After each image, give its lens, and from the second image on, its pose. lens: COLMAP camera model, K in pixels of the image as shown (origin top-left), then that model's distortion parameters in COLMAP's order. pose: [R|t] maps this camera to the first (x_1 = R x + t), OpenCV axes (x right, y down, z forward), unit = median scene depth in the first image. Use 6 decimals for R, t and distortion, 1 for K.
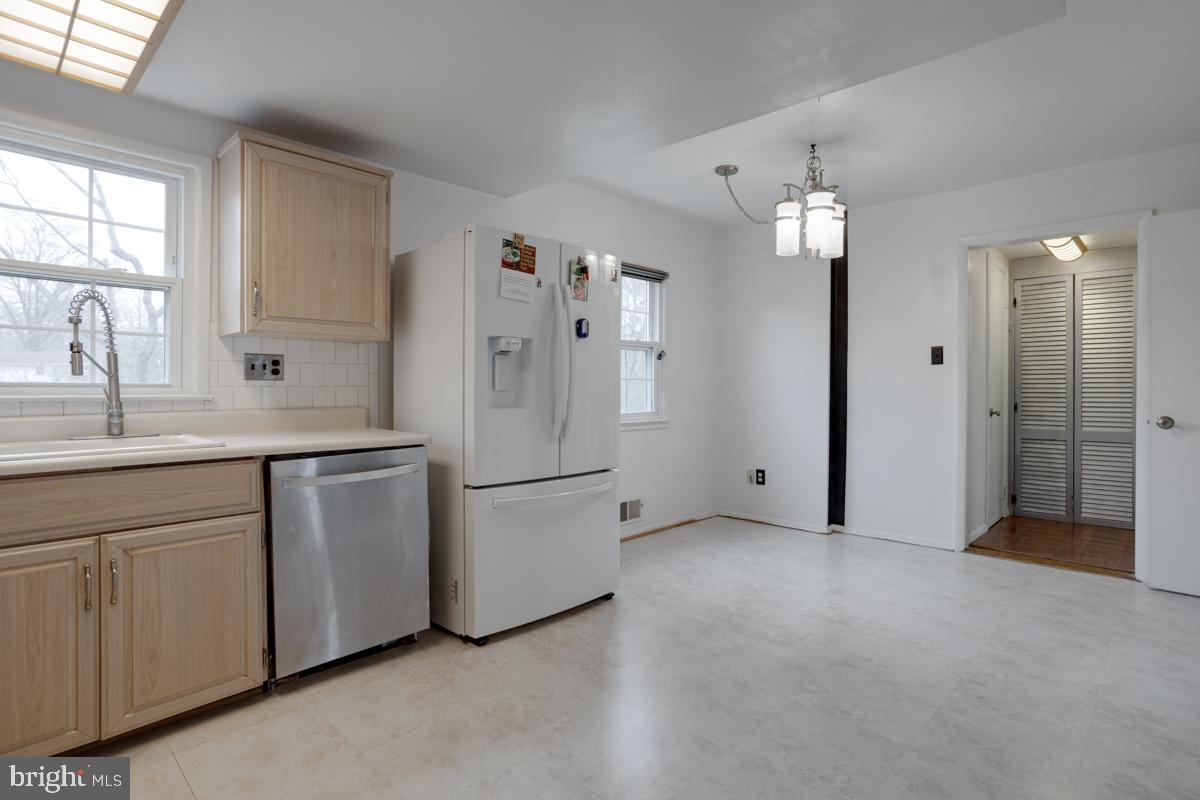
lens RADIAL K [[617.7, 0, 607.4], [0, 617.7, 389.8], [0, 0, 1]] dist [-0.051405, 0.038963]
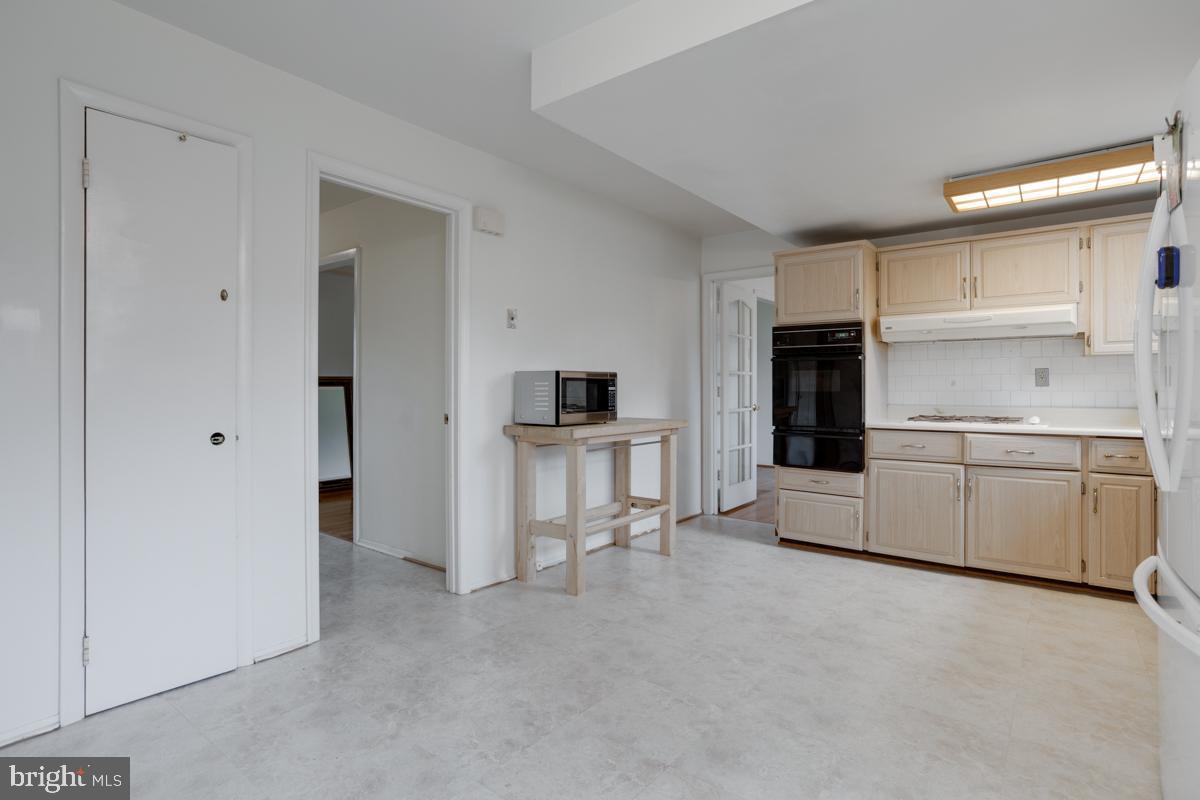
lens RADIAL K [[613.1, 0, 632.5], [0, 613.1, 389.9], [0, 0, 1]] dist [-0.050569, 0.038144]
pose [[-0.990799, -0.005249, -0.135236, 0.518957], [-0.006444, 0.999944, 0.008404, -0.007144], [0.135185, 0.009198, -0.990778, 1.705074]]
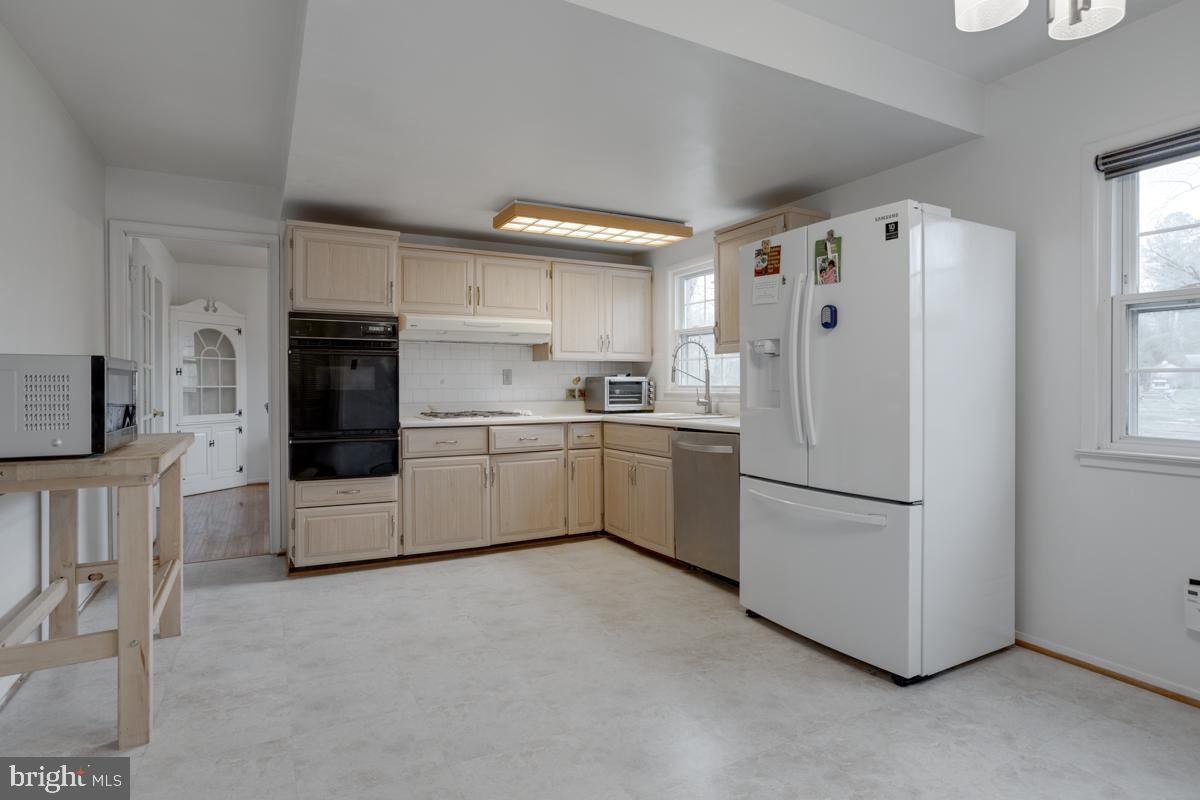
lens RADIAL K [[617.7, 0, 607.4], [0, 617.7, 389.8], [0, 0, 1]] dist [-0.051405, 0.038963]
pose [[-0.294733, 0.001823, -0.955578, 1.021022], [-0.006419, 0.999972, 0.003888, -0.002664], [0.955558, 0.007280, -0.294713, 1.161040]]
